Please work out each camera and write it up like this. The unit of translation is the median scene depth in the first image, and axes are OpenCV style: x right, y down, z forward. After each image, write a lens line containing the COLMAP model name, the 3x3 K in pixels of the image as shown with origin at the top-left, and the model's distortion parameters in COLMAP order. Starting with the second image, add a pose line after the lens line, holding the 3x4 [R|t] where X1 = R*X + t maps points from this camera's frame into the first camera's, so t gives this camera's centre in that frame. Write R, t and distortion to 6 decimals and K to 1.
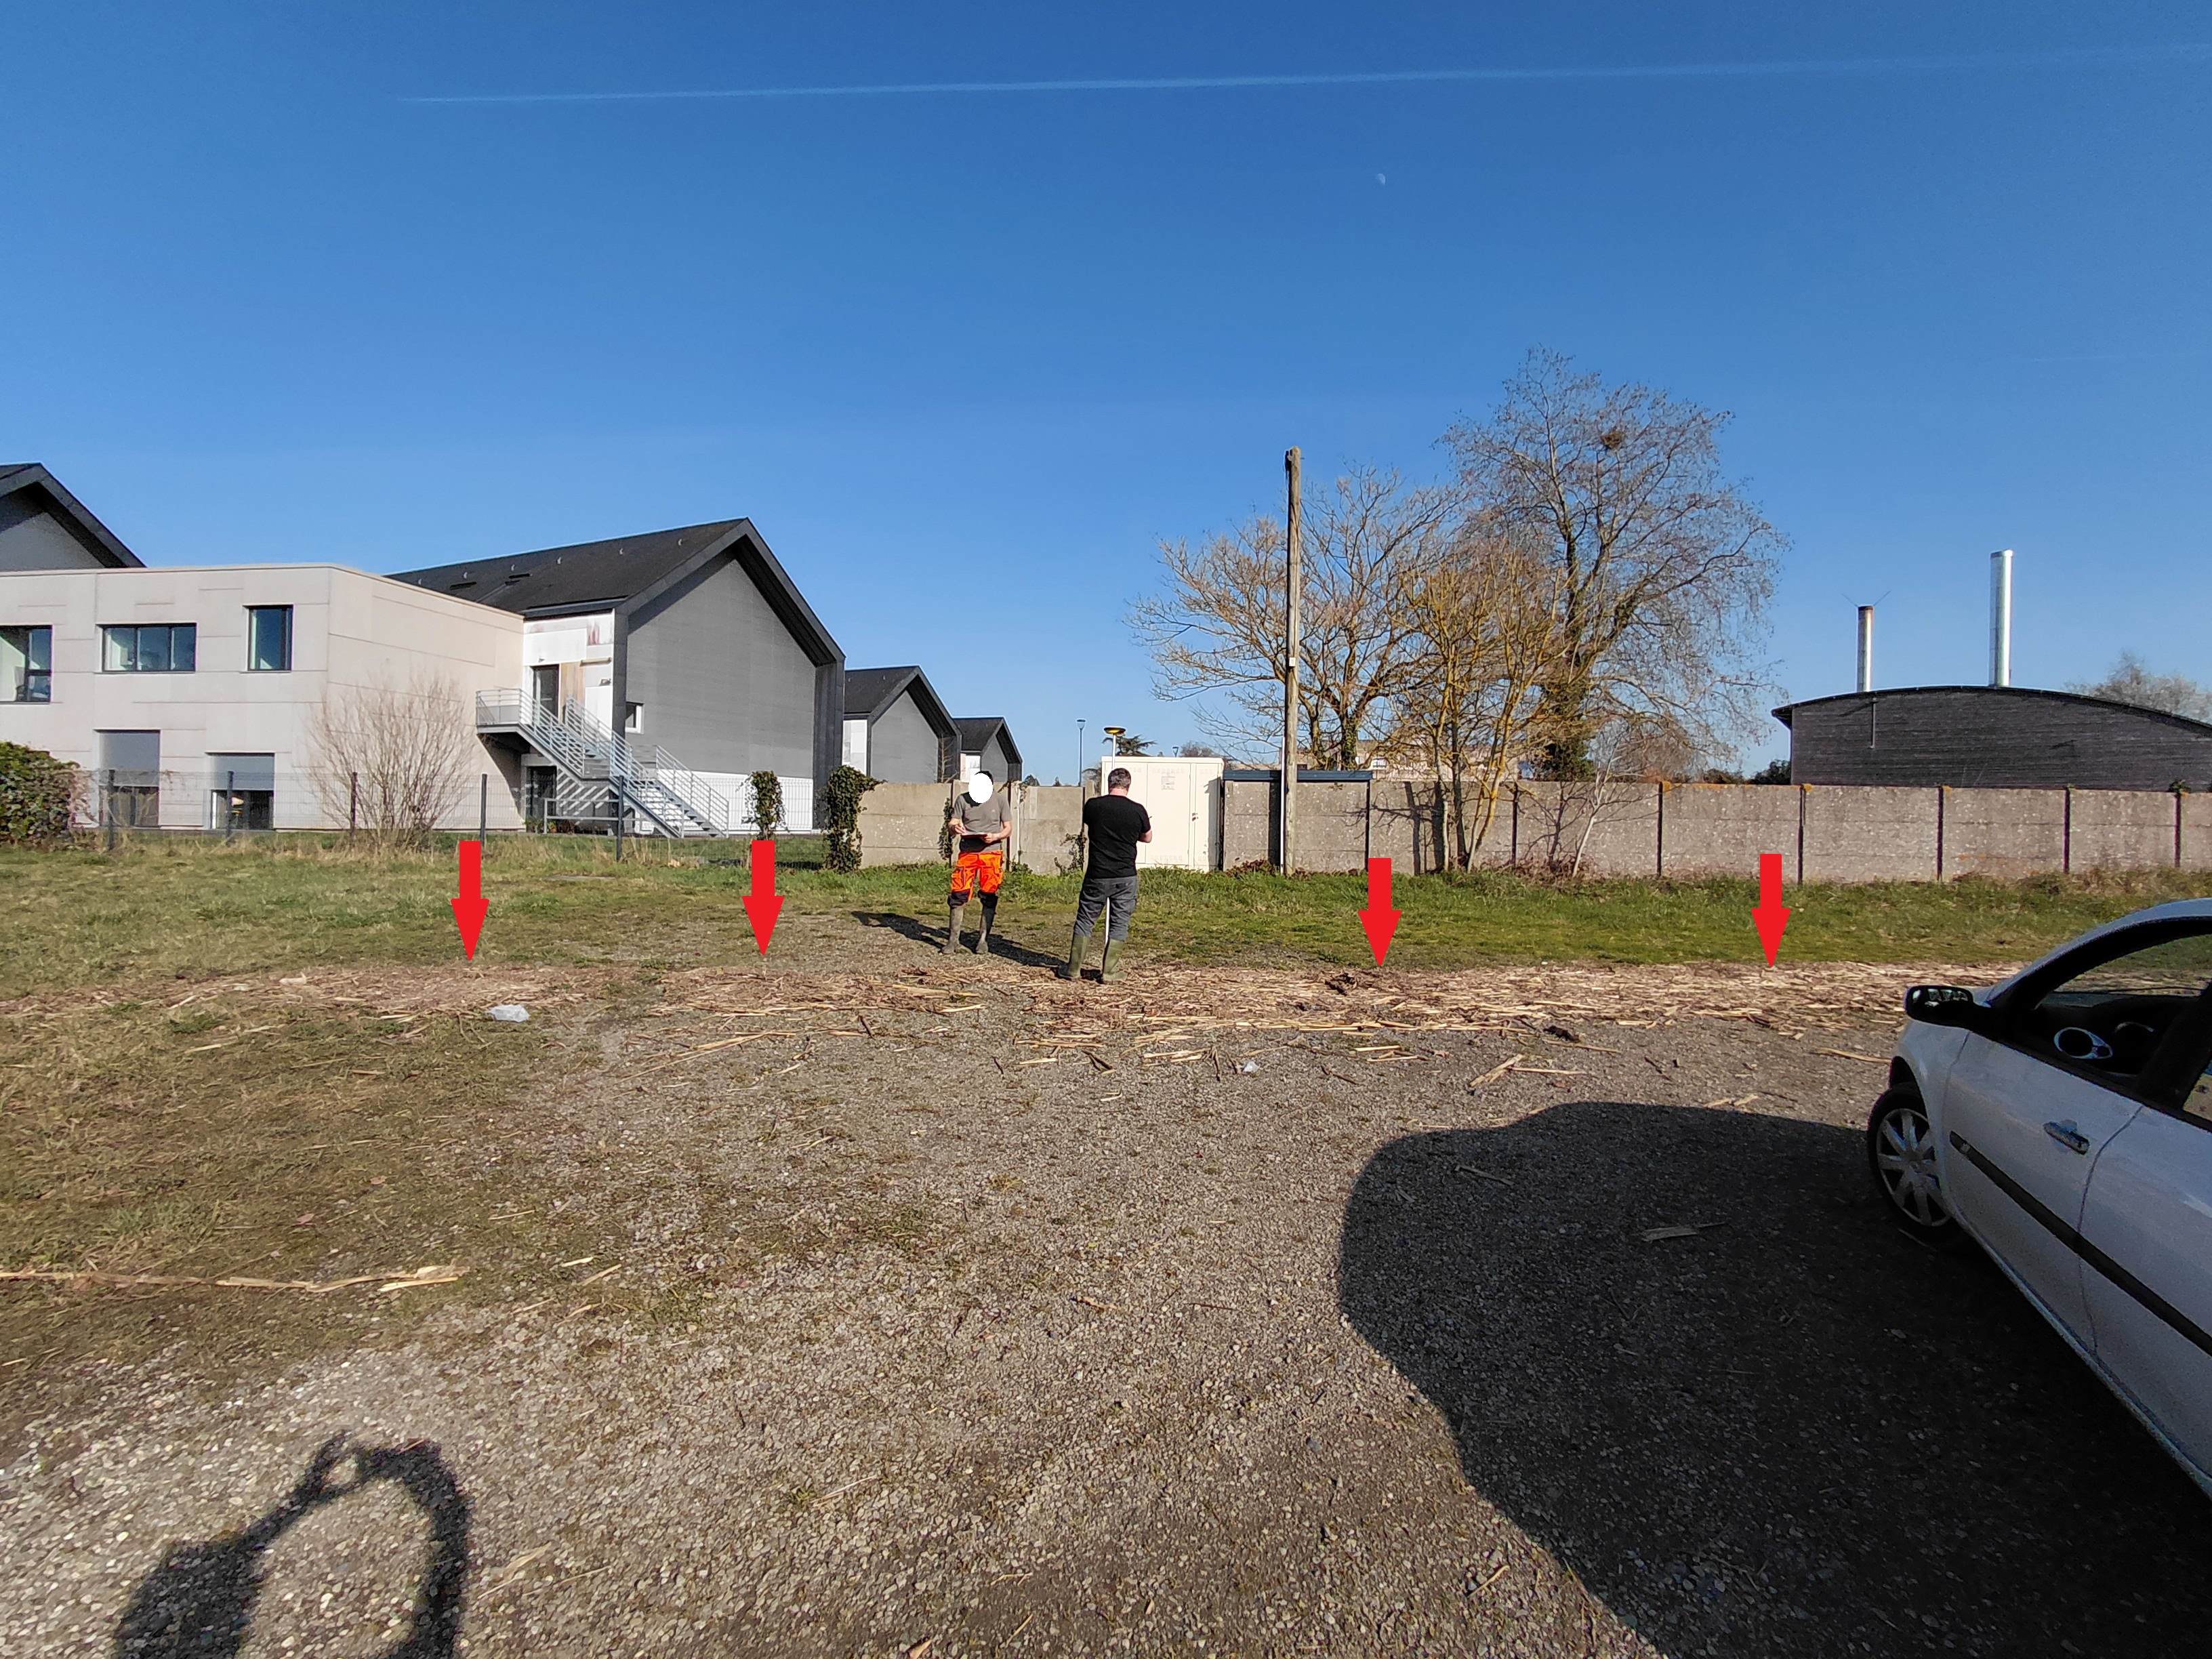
lens RADIAL K [[1031.3, 0, 1145.9], [0, 1031.3, 816.3], [0, 0, 1]] dist [-0.002851, -0.000356]
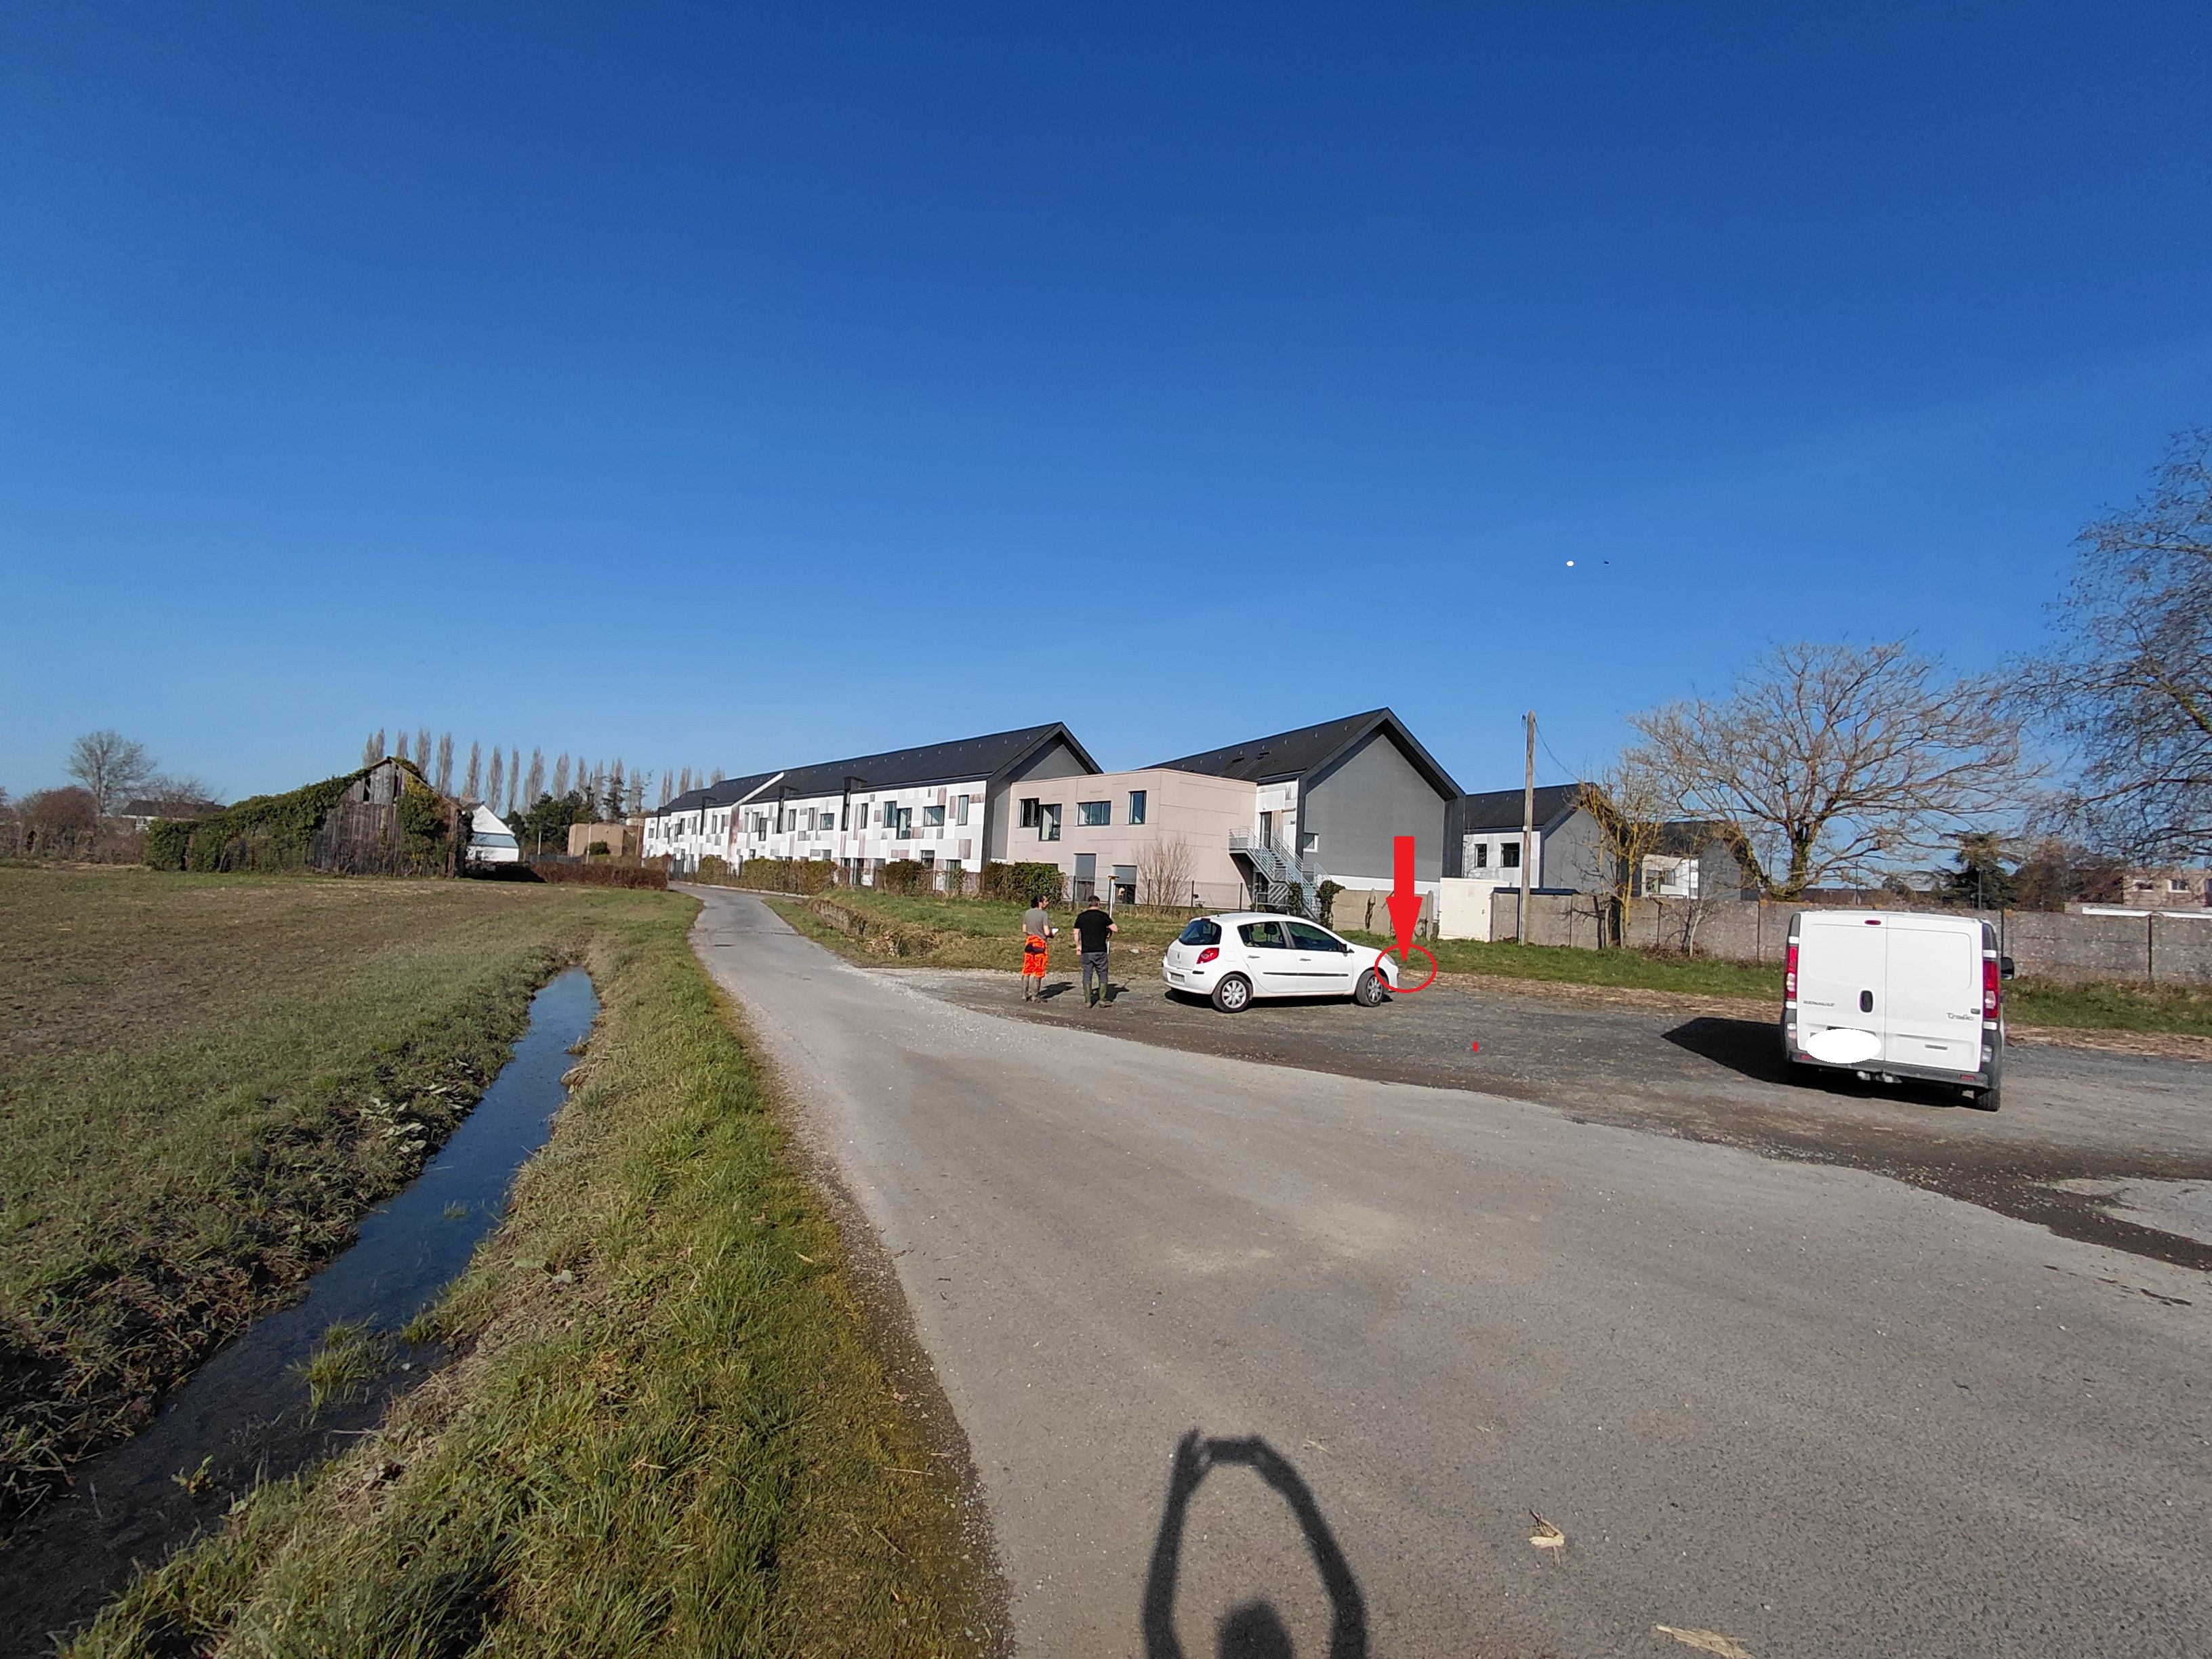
lens RADIAL K [[1031.3, 0, 1104.3], [0, 1031.3, 828.4], [0, 0, 1]] dist [-0.002851, -0.000356]
pose [[0.714139, -0.018825, -0.699751, 0.453733], [-0.038770, 0.997040, -0.066390, 0.000009], [0.698930, 0.074541, 0.711295, -0.417964]]
